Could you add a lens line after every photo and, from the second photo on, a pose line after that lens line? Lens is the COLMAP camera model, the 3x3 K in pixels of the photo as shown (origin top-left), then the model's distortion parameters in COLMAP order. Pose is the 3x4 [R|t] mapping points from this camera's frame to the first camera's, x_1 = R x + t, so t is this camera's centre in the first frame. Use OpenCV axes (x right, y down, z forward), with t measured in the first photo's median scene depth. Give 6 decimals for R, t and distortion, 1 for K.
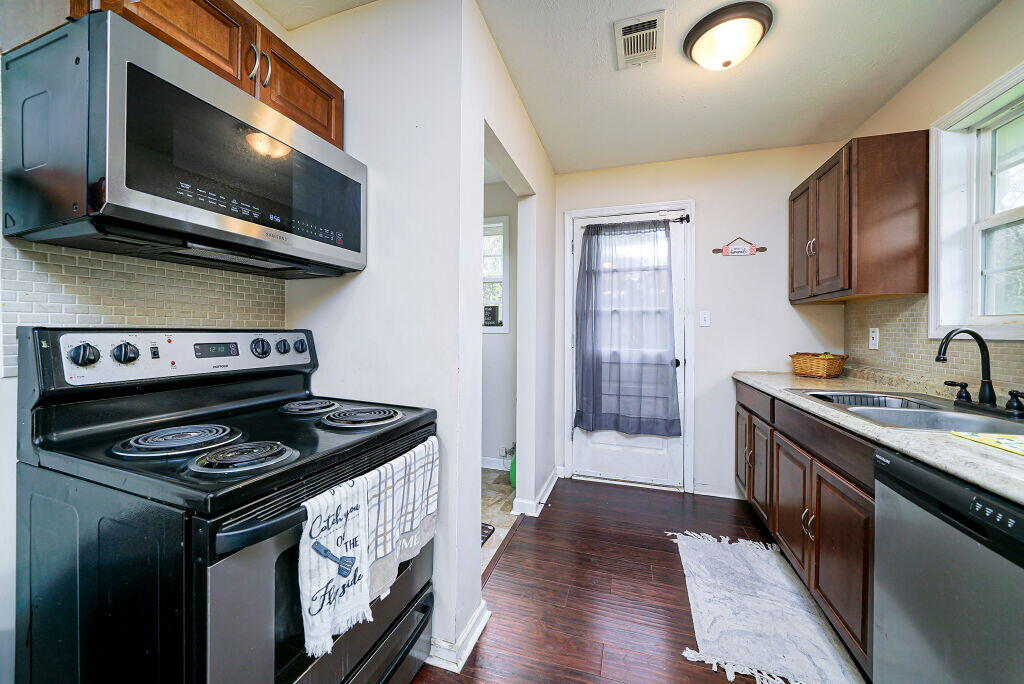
lens RADIAL K [[378.2, 0, 513.6], [0, 378.2, 331.7], [0, 0, 1]] dist [-0.013417, 0.000693]
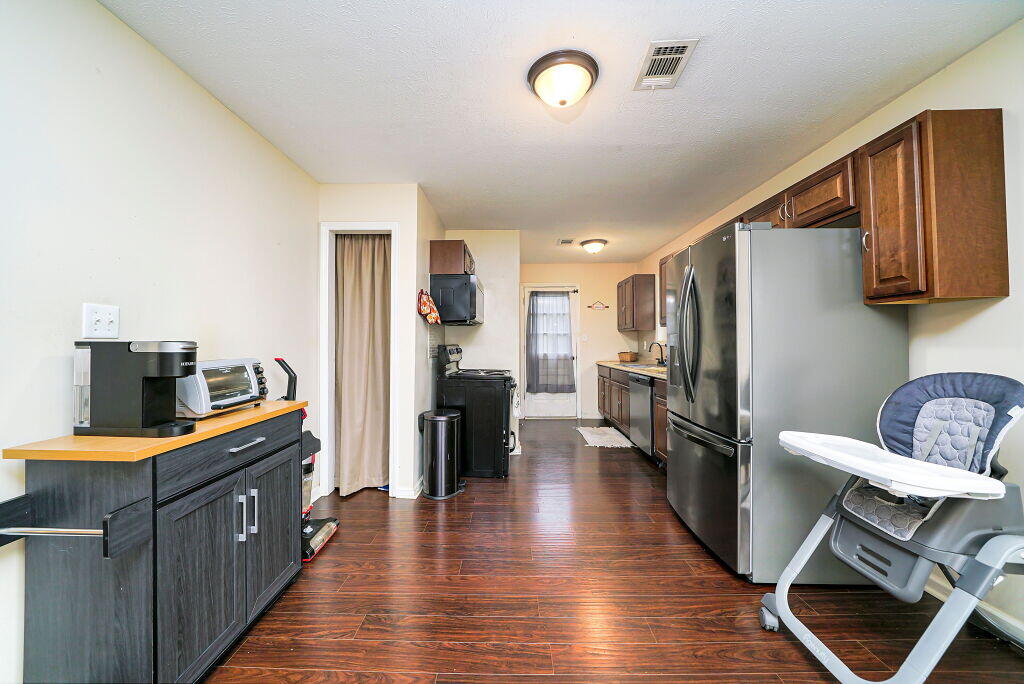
lens RADIAL K [[378.2, 0, 517.0], [0, 378.2, 334.5], [0, 0, 1]] dist [-0.013417, 0.000693]
pose [[0.947045, -0.001106, 0.321100, -0.570704], [0.008068, 0.999760, -0.020352, -0.010765], [-0.321001, 0.021865, 0.946827, -0.953347]]
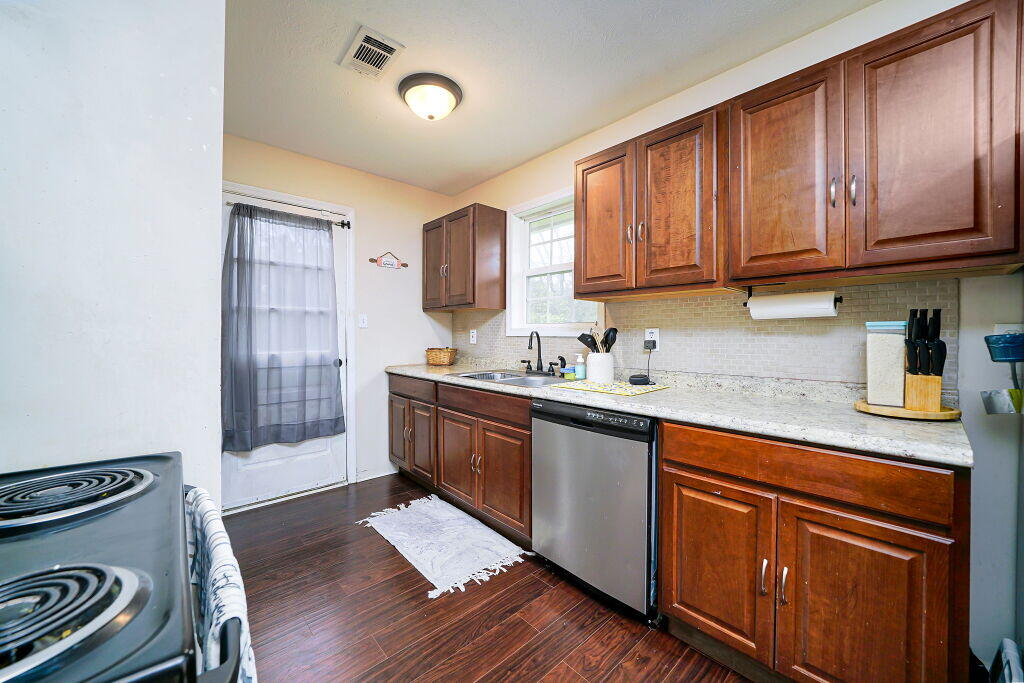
lens RADIAL K [[378.2, 0, 507.3], [0, 378.2, 338.6], [0, 0, 1]] dist [-0.013417, 0.000693]
pose [[0.502618, -0.019459, 0.864289, -0.234726], [0.001183, 0.999761, 0.021821, -0.005540], [-0.864508, -0.009945, 0.502521, 0.086570]]
